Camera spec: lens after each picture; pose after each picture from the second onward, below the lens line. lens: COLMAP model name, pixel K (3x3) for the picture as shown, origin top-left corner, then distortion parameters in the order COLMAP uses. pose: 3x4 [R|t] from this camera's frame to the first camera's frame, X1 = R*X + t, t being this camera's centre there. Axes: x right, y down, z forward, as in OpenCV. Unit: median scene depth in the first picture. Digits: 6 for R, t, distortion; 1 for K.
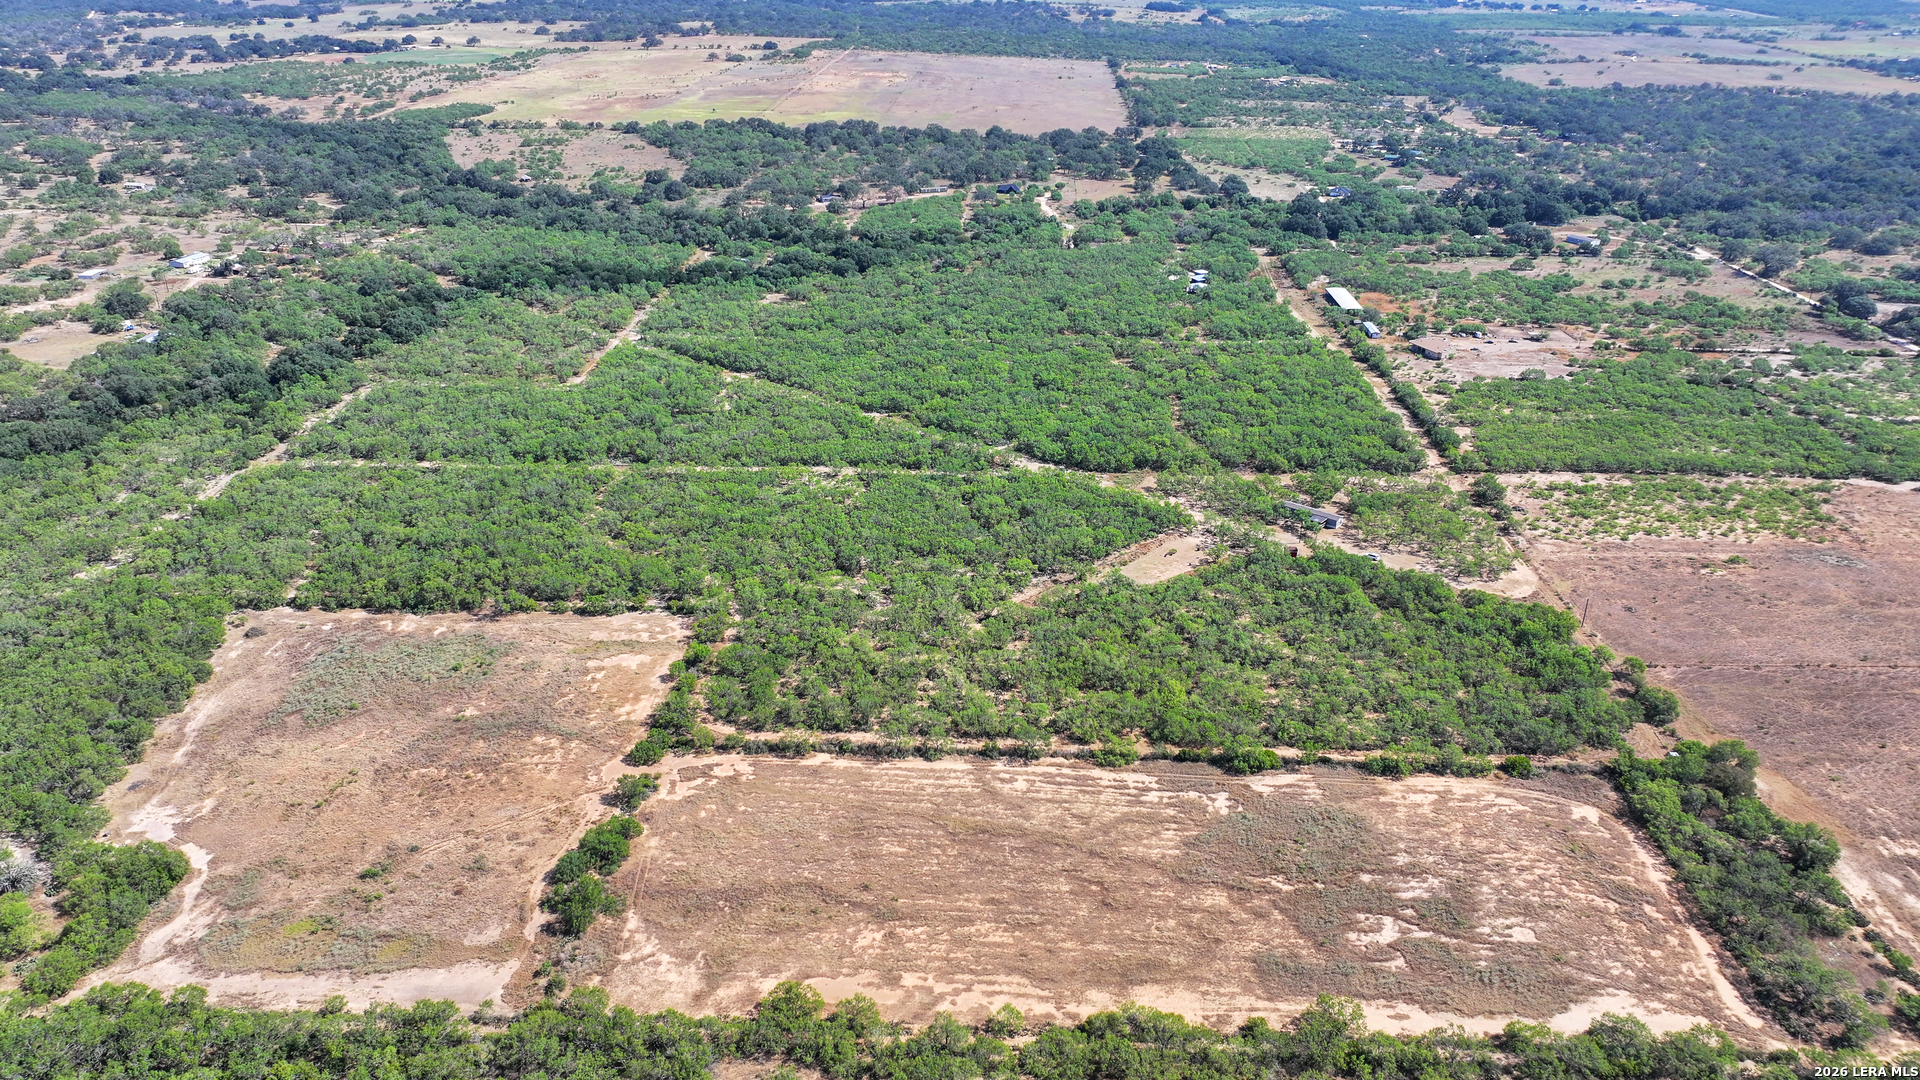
lens RADIAL K [[1337.9, 0, 963.9], [0, 1337.9, 538.0], [0, 0, 1]] dist [0.007034, 0.000665]
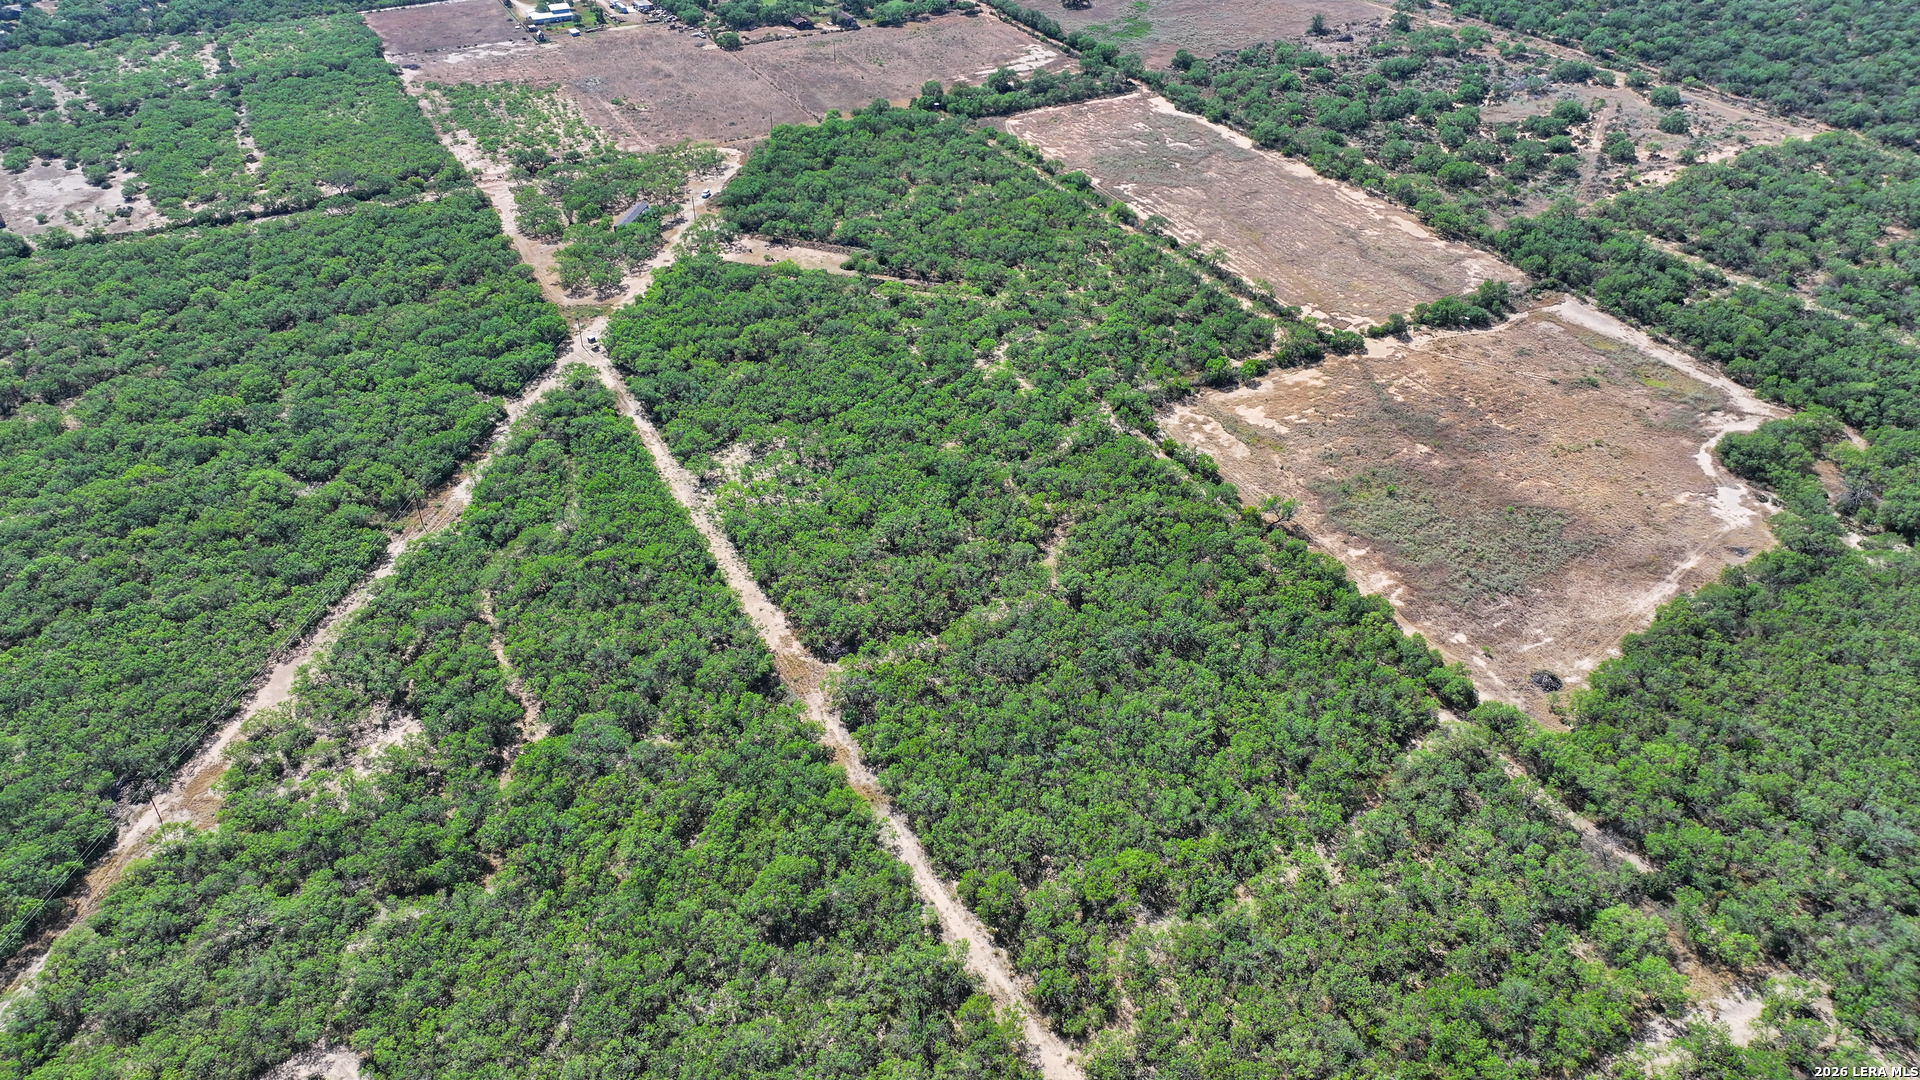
lens RADIAL K [[1337.9, 0, 967.6], [0, 1337.9, 540.1], [0, 0, 1]] dist [0.007034, 0.000665]
pose [[-0.504285, -0.504487, 0.700850, -1.056382], [0.354497, 0.619121, 0.700729, -0.734457], [-0.787419, 0.601816, -0.133374, 1.634594]]
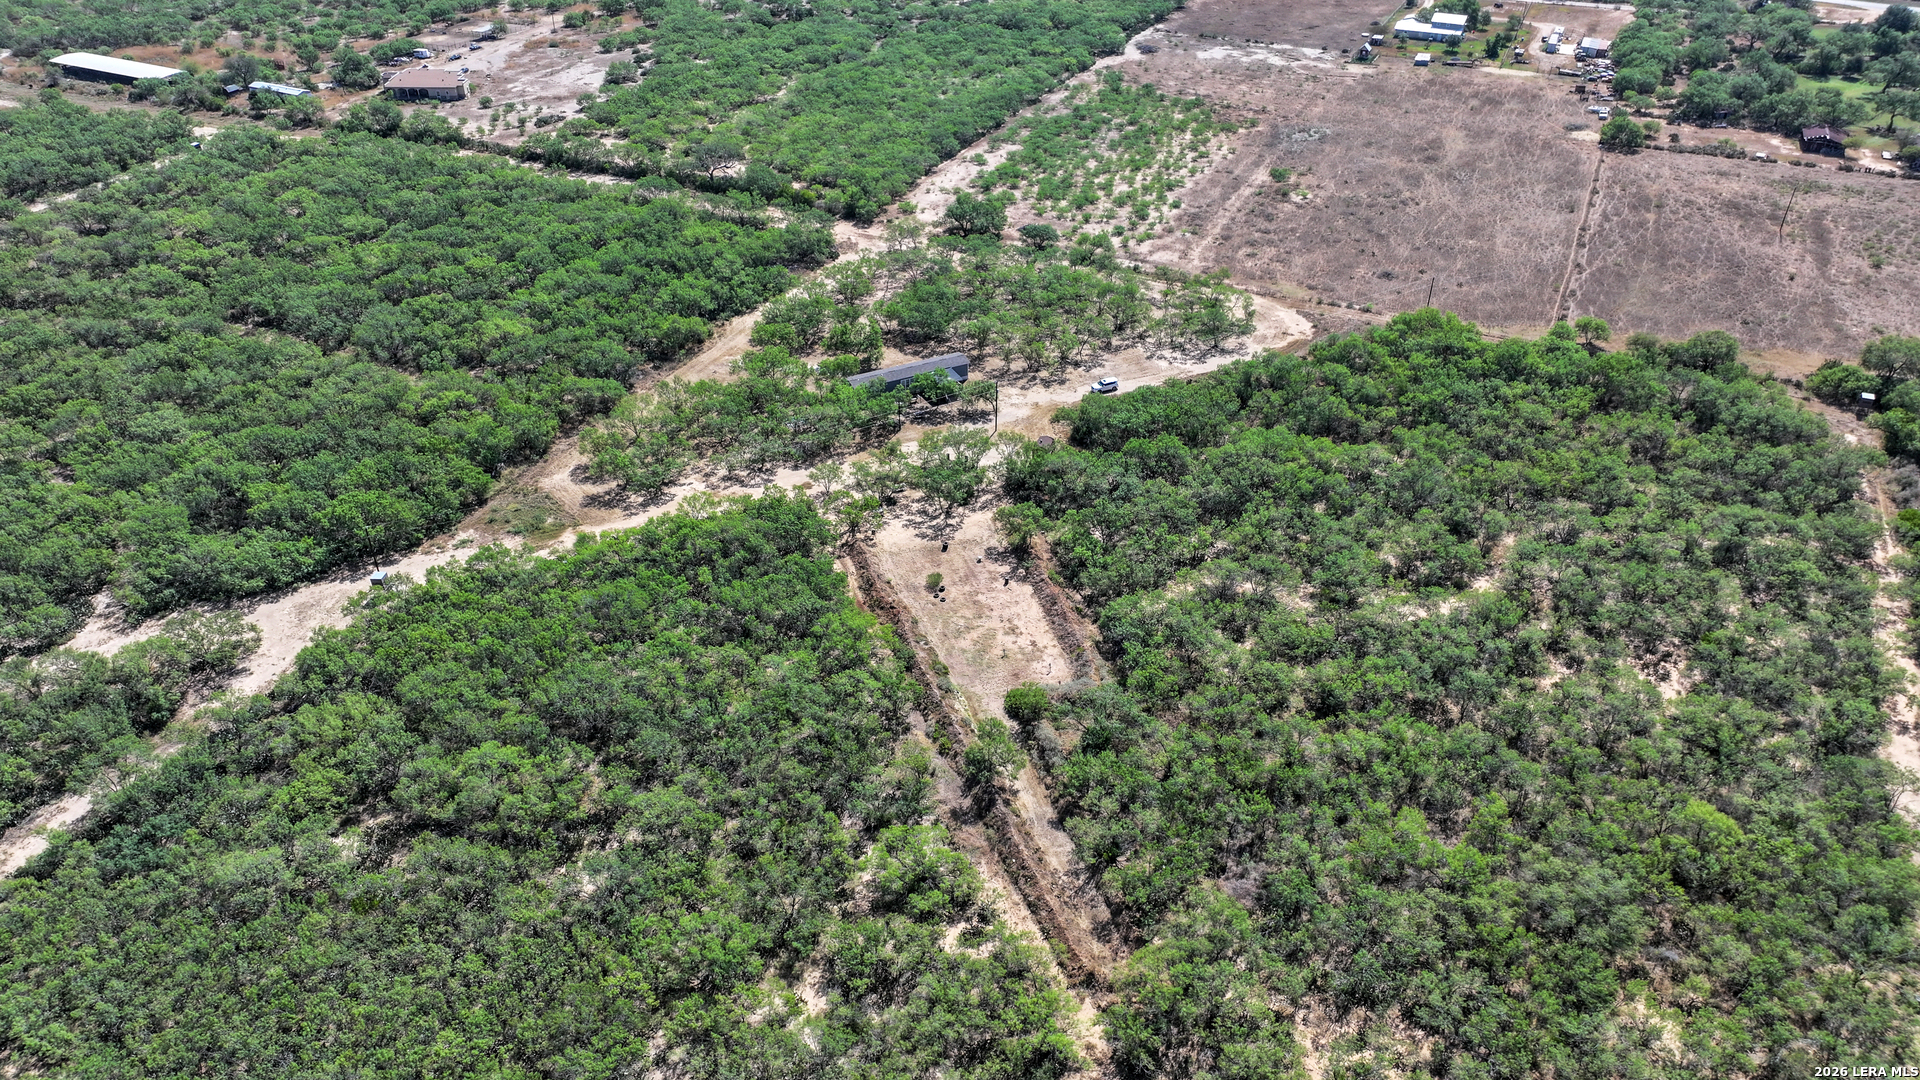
lens RADIAL K [[1337.9, 0, 958.7], [0, 1337.9, 538.5], [0, 0, 1]] dist [0.007034, 0.000665]
pose [[0.401685, -0.521796, 0.752581, -0.221921], [0.384907, 0.841879, 0.378268, -0.227790], [-0.830961, 0.137729, 0.539013, 1.088190]]
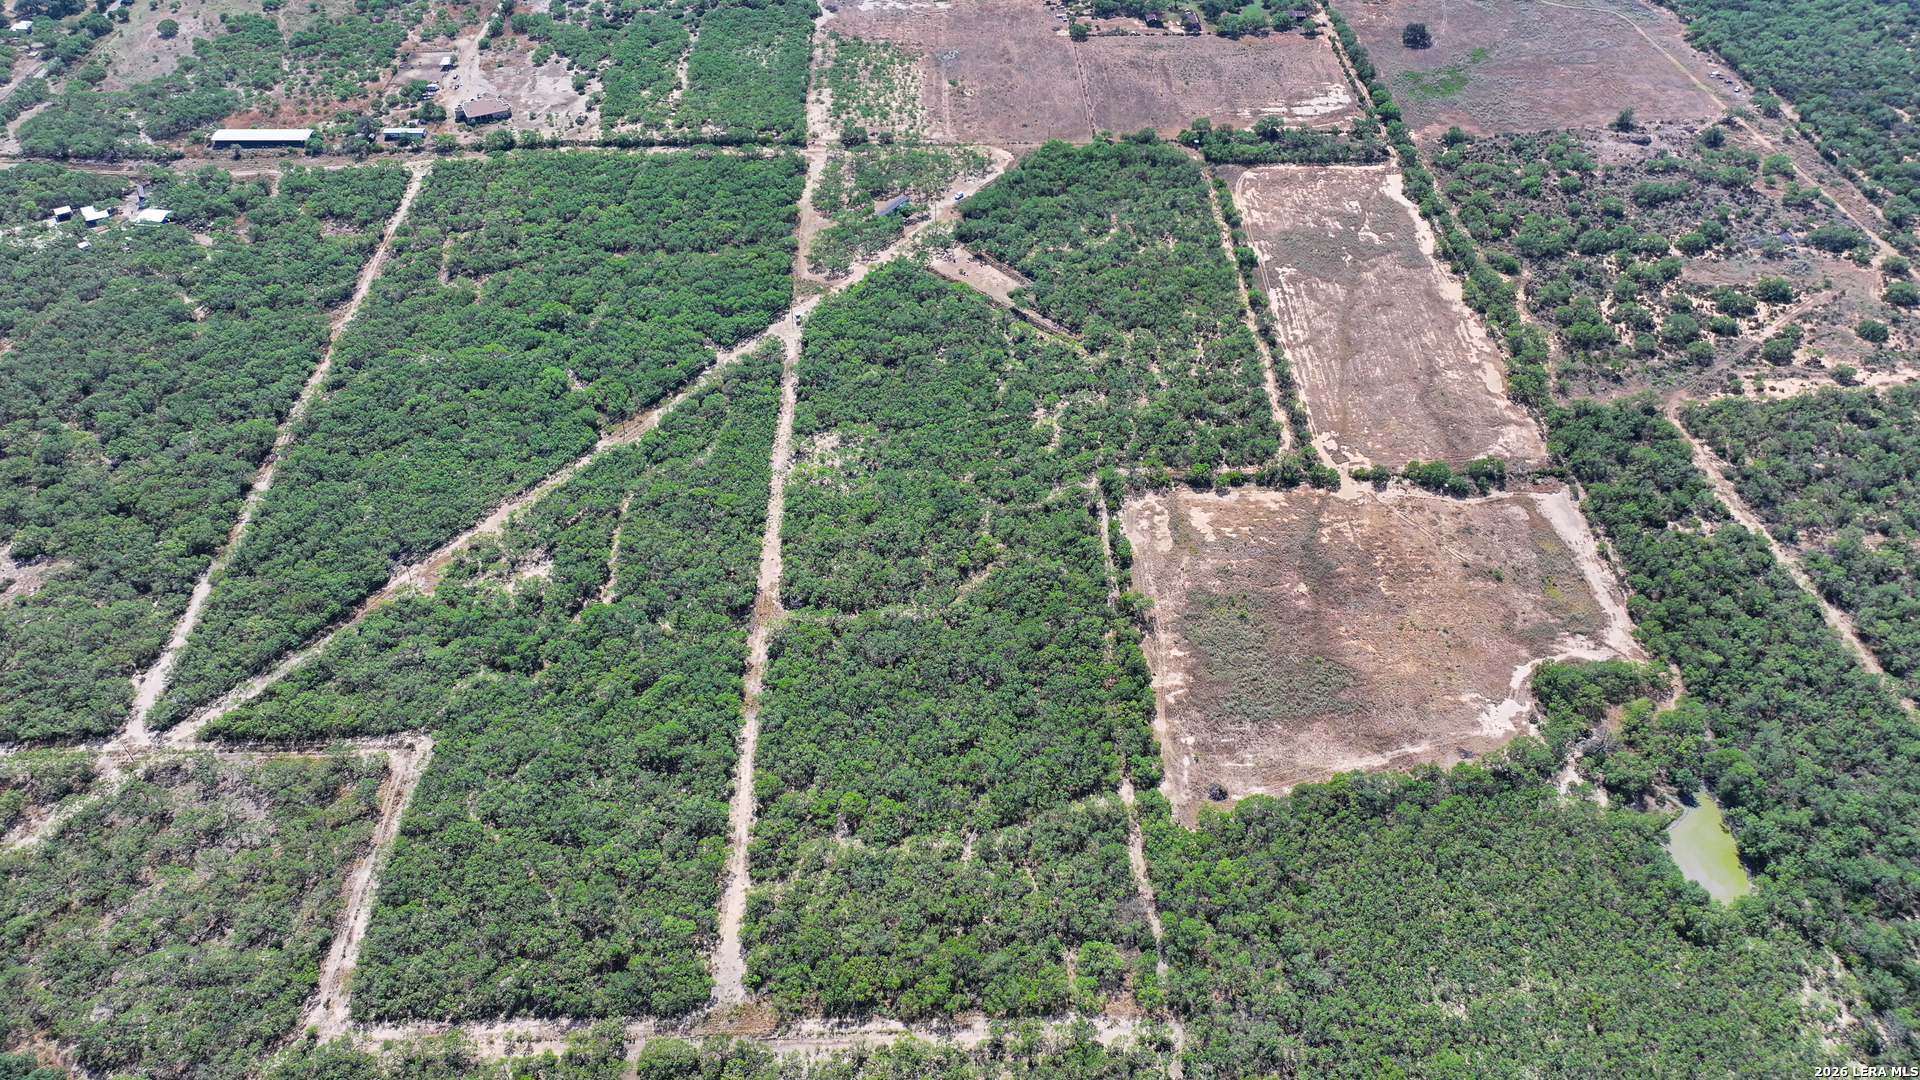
lens RADIAL K [[1337.9, 0, 965.6], [0, 1337.9, 539.6], [0, 0, 1]] dist [0.007034, 0.000665]
pose [[-0.070386, -0.691994, 0.718464, -1.388032], [0.405412, 0.638238, 0.654441, -0.971625], [-0.911420, 0.337337, 0.235620, 1.107086]]
